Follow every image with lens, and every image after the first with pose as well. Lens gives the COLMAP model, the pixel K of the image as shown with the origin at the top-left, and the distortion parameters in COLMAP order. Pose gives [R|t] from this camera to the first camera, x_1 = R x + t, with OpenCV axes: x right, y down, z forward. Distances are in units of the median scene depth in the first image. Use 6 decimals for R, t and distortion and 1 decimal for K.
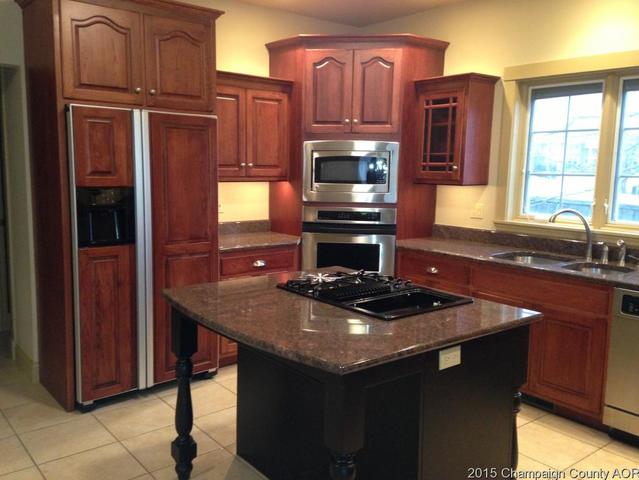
lens RADIAL K [[574.3, 0, 319.6], [0, 574.3, 237.5], [0, 0, 1]] dist [0.214935, -0.334628]
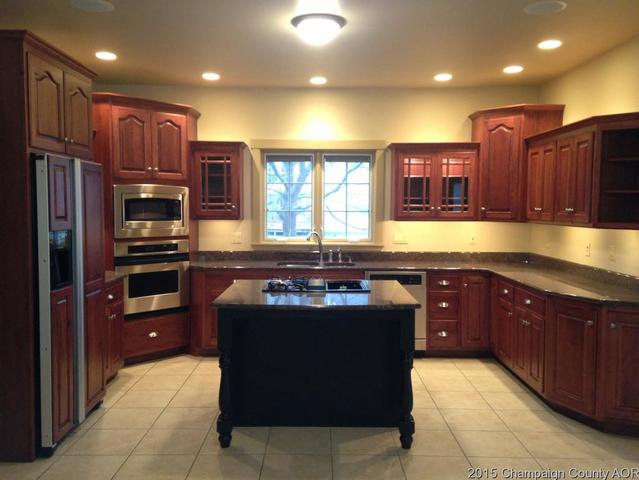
lens RADIAL K [[574.3, 0, 319.6], [0, 574.3, 237.5], [0, 0, 1]] dist [0.214935, -0.334628]
pose [[0.628471, -0.057832, 0.775680, -0.682569], [0.106014, 0.994295, -0.011763, -0.009890], [-0.770575, 0.089626, 0.631017, -0.014910]]
